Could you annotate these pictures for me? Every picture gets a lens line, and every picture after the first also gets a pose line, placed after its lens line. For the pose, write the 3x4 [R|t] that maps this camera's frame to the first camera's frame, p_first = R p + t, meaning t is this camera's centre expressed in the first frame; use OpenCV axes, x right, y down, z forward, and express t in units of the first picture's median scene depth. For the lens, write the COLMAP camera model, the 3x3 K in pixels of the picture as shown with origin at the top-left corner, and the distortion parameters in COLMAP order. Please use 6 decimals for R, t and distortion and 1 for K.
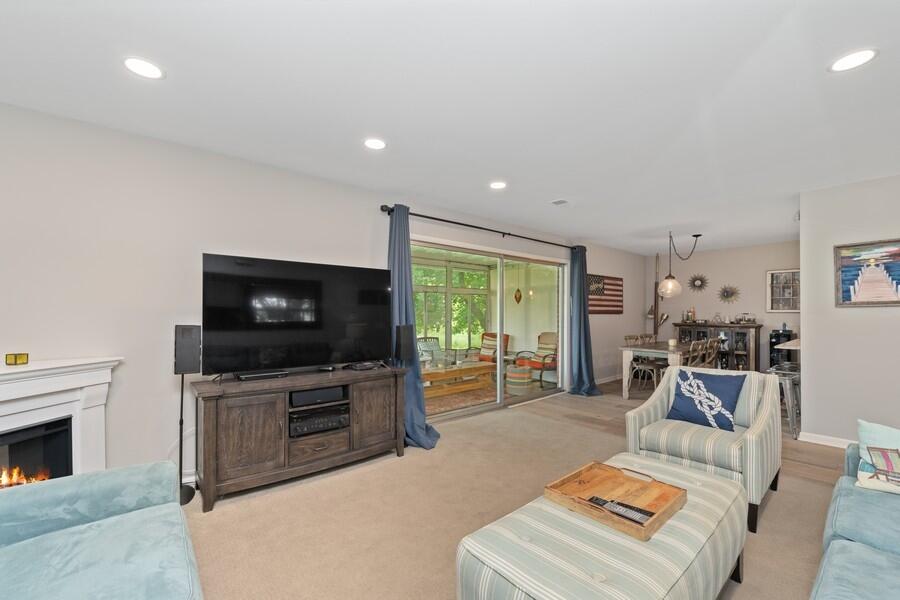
lens RADIAL K [[370.0, 0, 453.8], [0, 370.0, 315.8], [0, 0, 1]] dist [-0.010322, -0.000802]
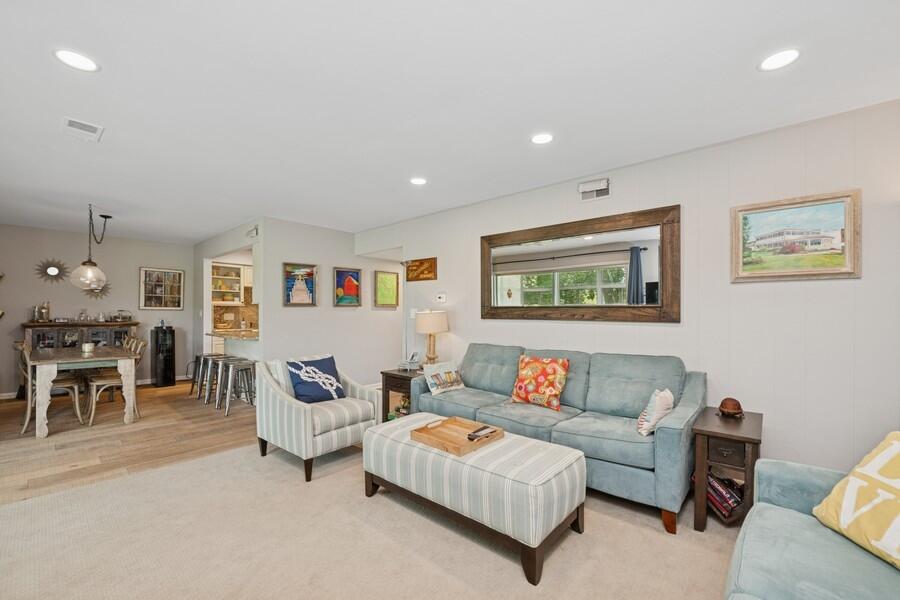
lens RADIAL K [[370.0, 0, 463.1], [0, 370.0, 314.0], [0, 0, 1]] dist [-0.010322, -0.000802]
pose [[-0.146327, -0.004816, 0.989225, -0.289496], [0.002099, 0.999984, 0.005179, -0.000254], [-0.989234, 0.002834, -0.146315, 0.338389]]
